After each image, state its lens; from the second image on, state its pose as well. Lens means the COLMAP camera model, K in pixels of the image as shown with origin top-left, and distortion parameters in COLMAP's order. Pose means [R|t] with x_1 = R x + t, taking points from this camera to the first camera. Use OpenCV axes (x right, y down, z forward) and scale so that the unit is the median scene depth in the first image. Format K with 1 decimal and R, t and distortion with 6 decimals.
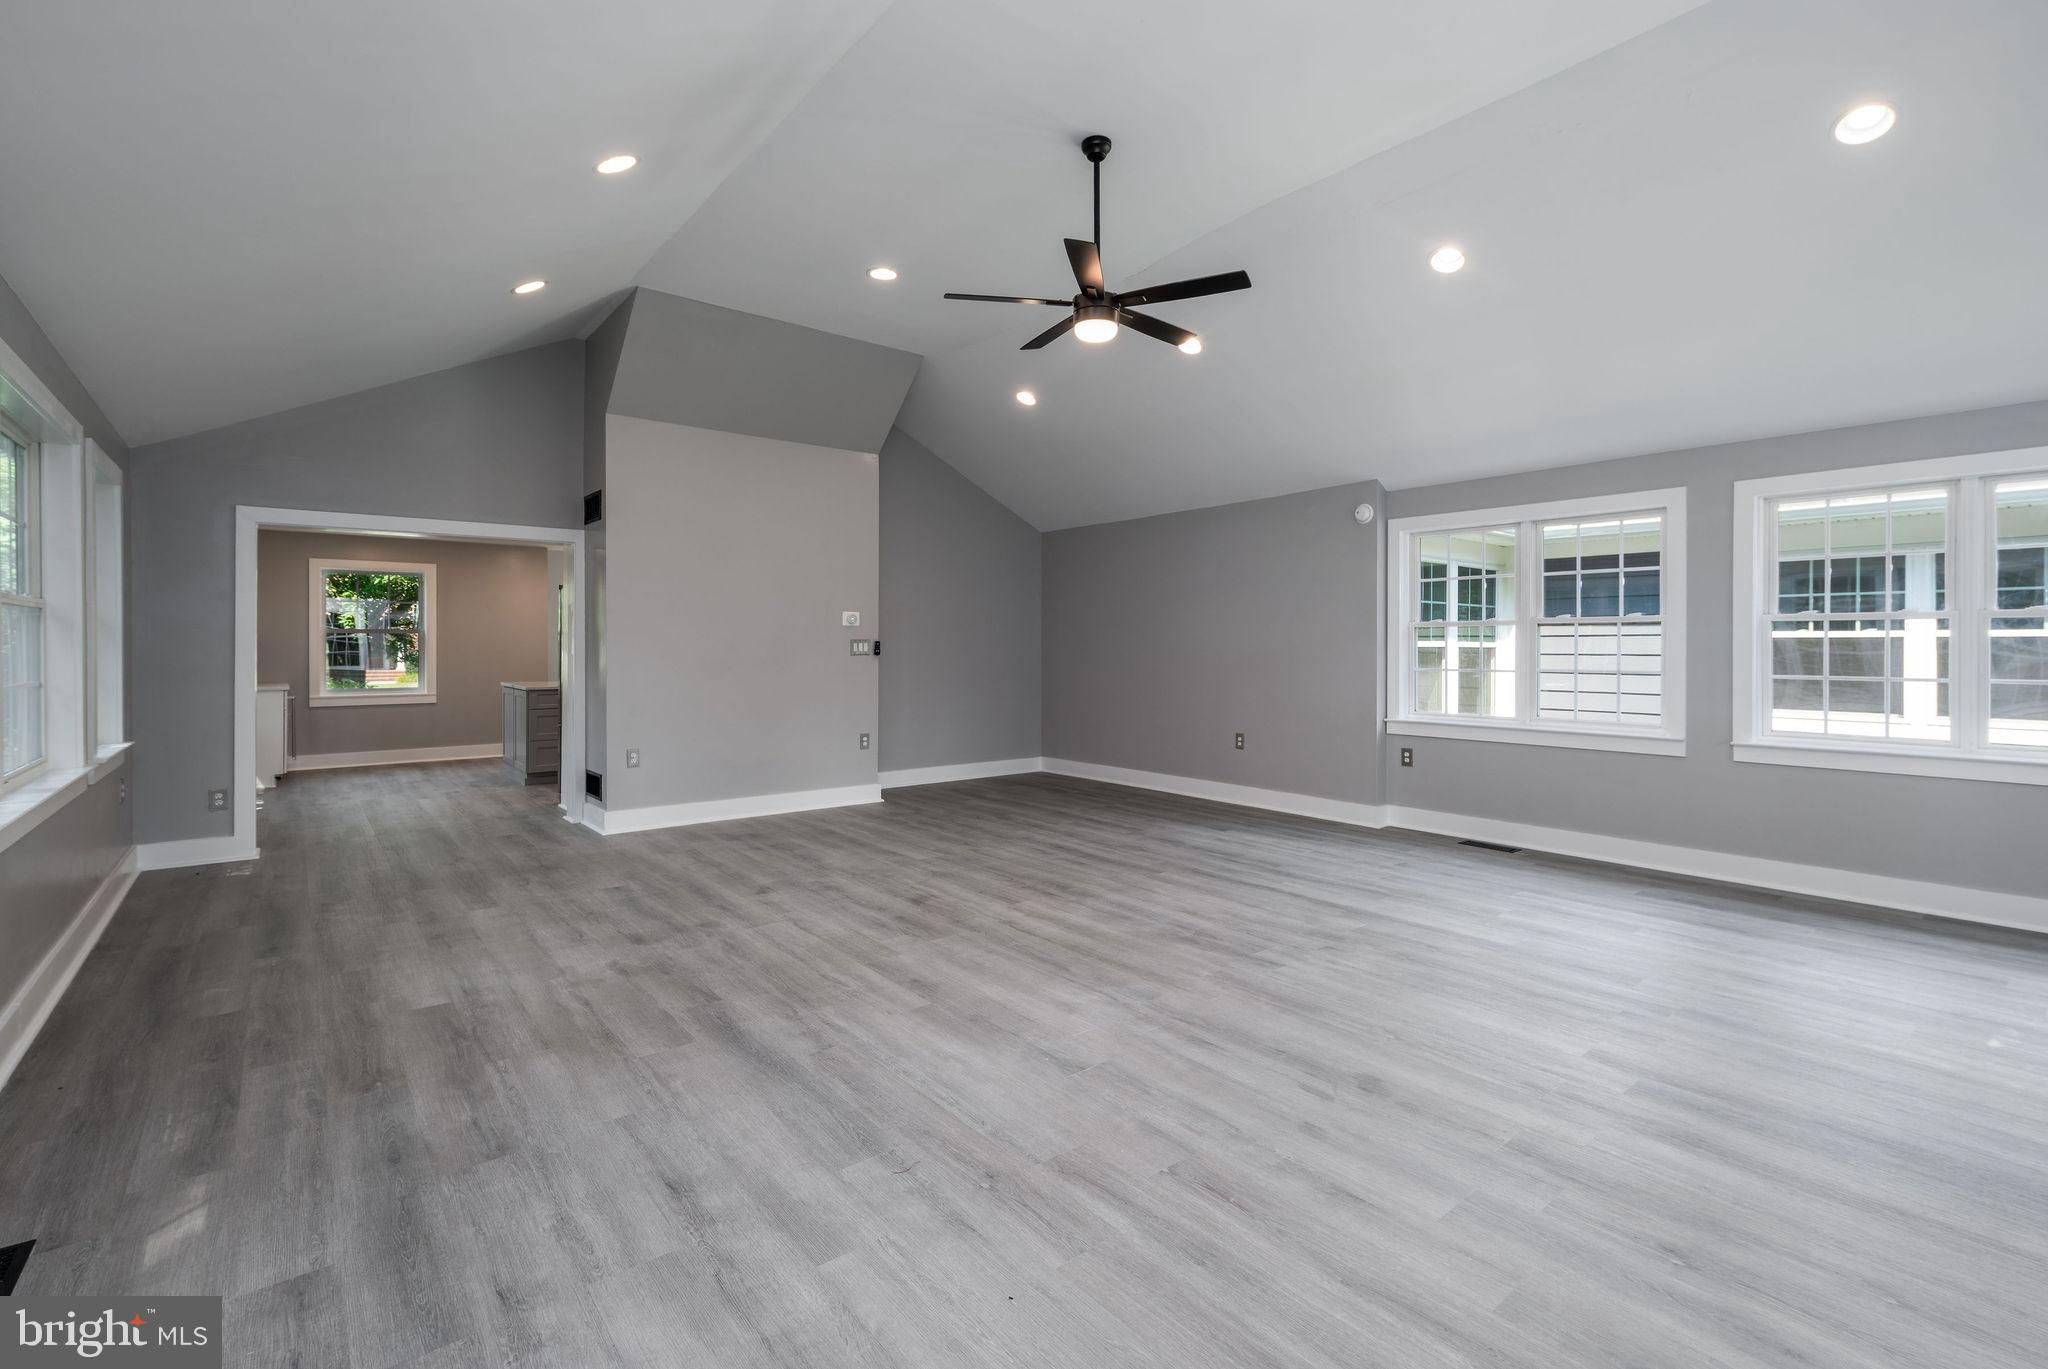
lens RADIAL K [[892.8, 0, 1001.4], [0, 892.8, 654.0], [0, 0, 1]] dist [-0.002057, 0.000077]
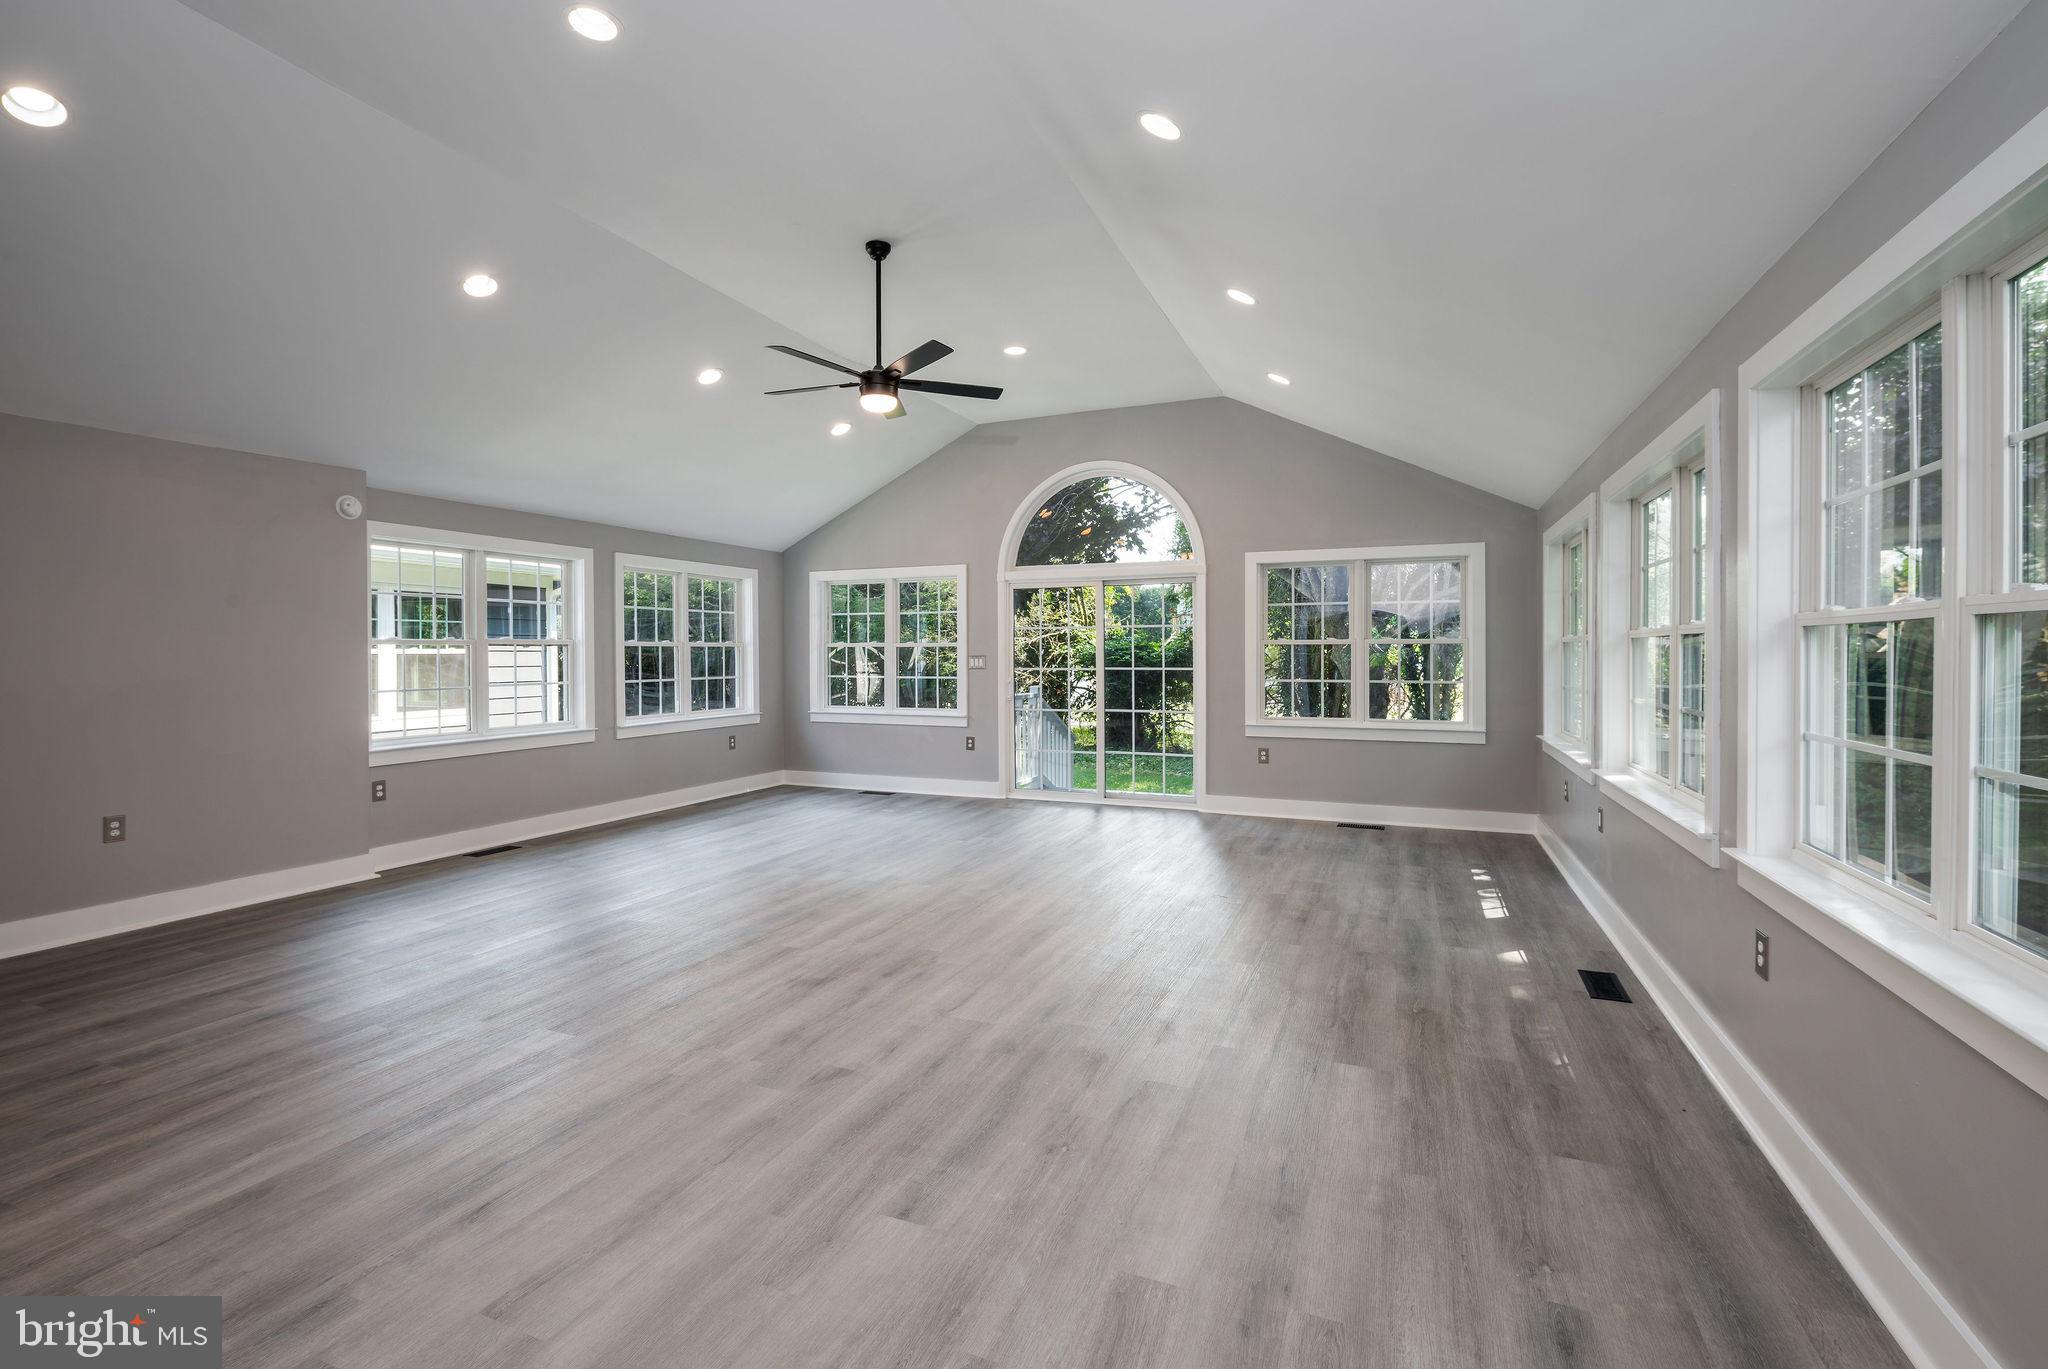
lens RADIAL K [[916.1, 0, 1027.9], [0, 916.1, 655.6], [0, 0, 1]] dist [-0.000966, -0.000202]
pose [[-0.485113, -0.003362, 0.874445, -1.061556], [0.010834, 0.999893, 0.009855, -0.033318], [-0.874384, 0.014255, -0.485025, 1.424982]]
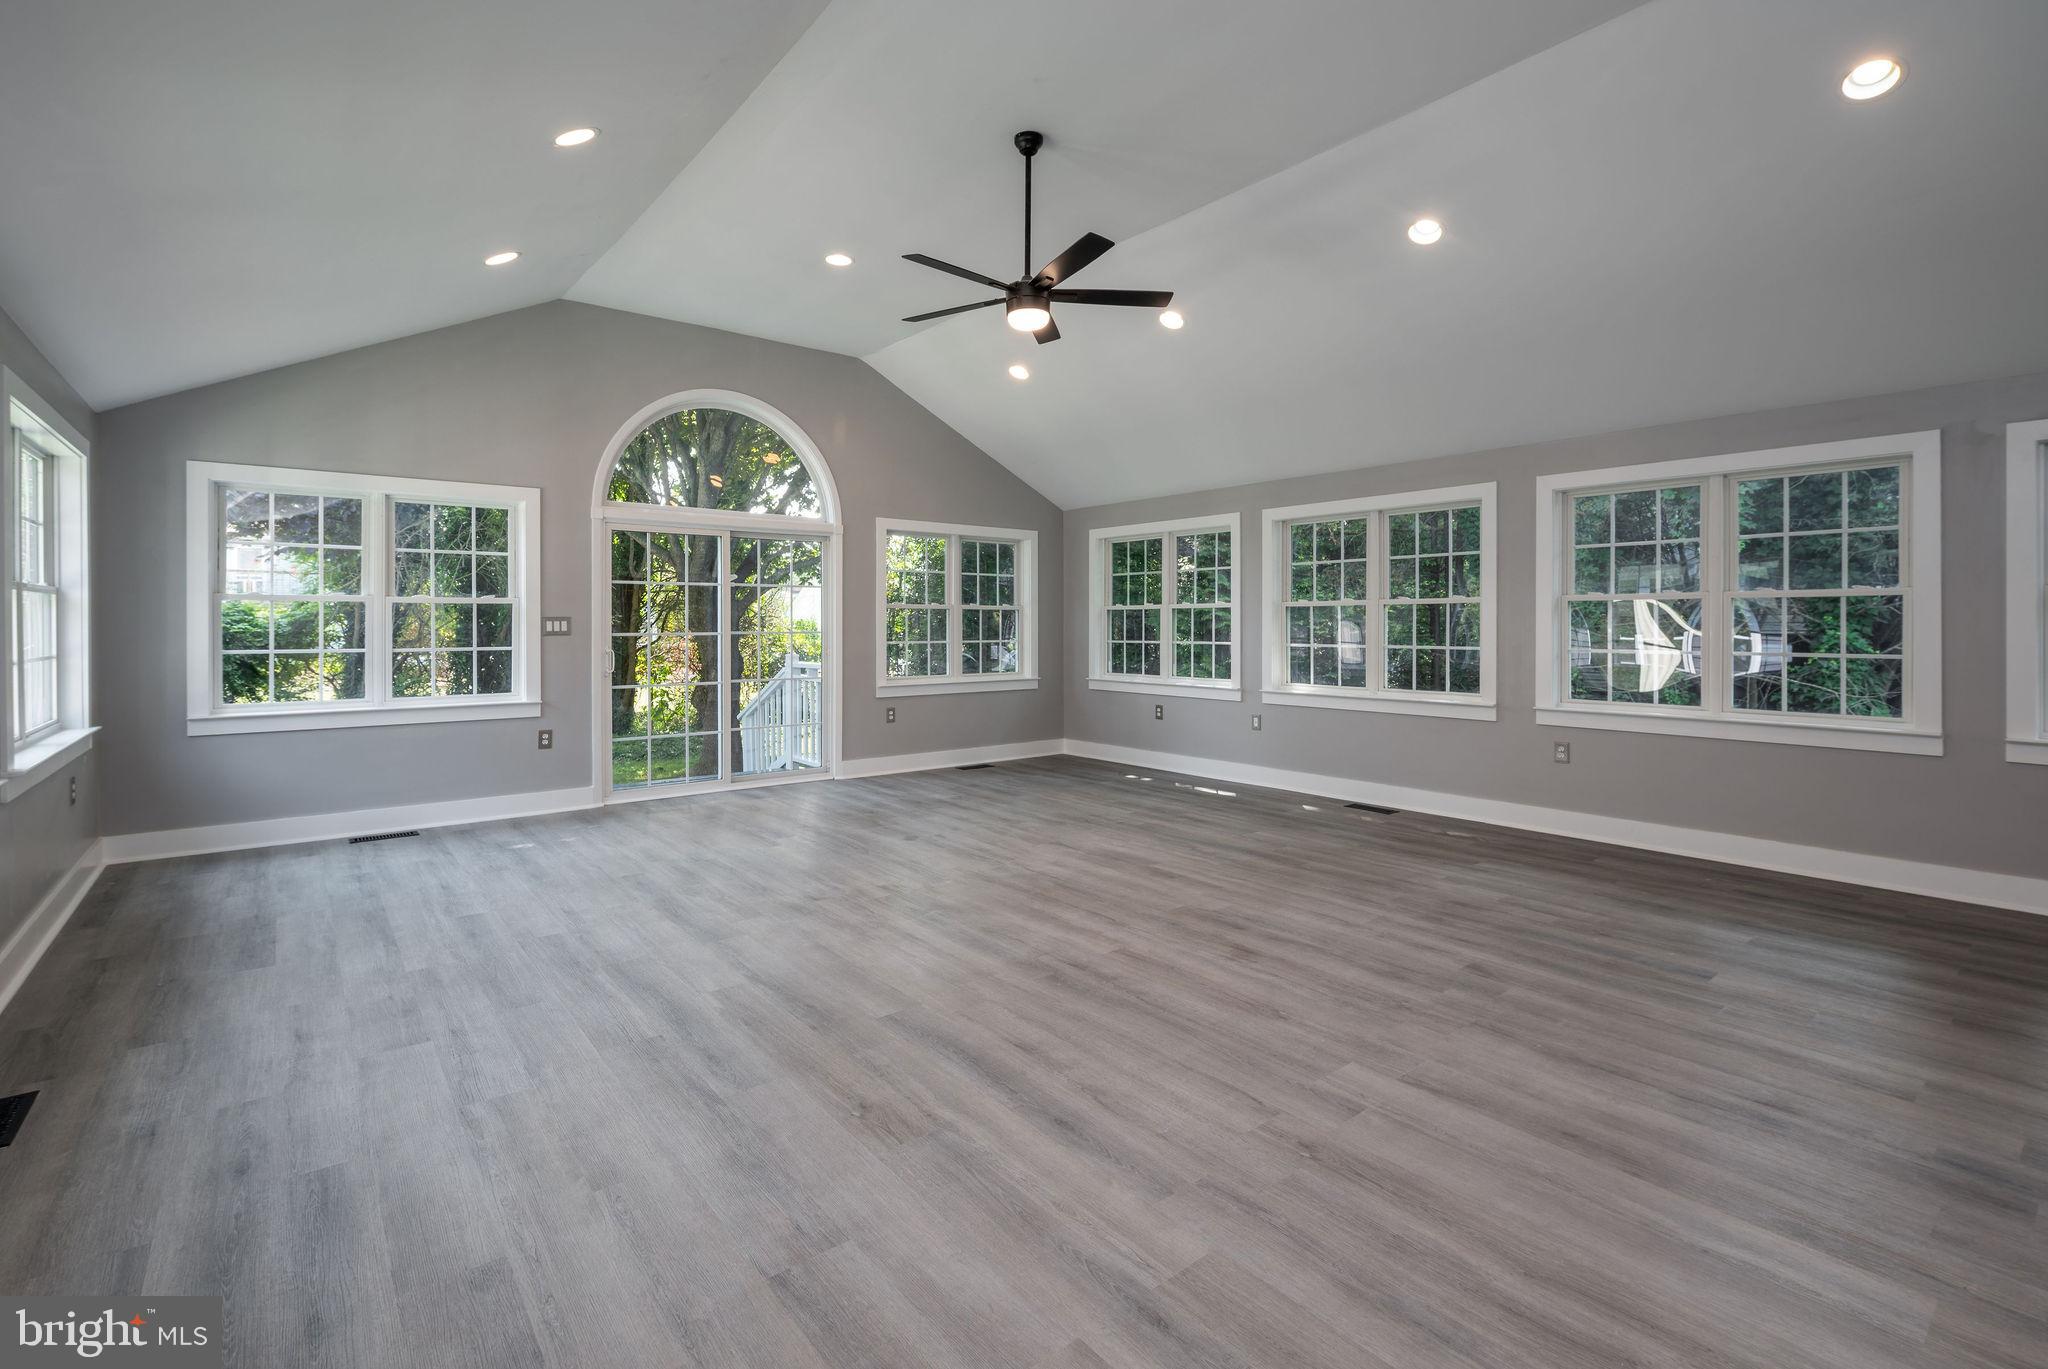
lens RADIAL K [[913.8, 0, 1012.8], [0, 913.8, 627.4], [0, 0, 1]] dist [-0.001109, -0.000775]
pose [[-0.999962, -0.002527, -0.008307, 0.133773], [-0.002652, 0.999883, 0.015082, -0.022802], [0.008268, 0.015104, -0.999852, 2.072309]]
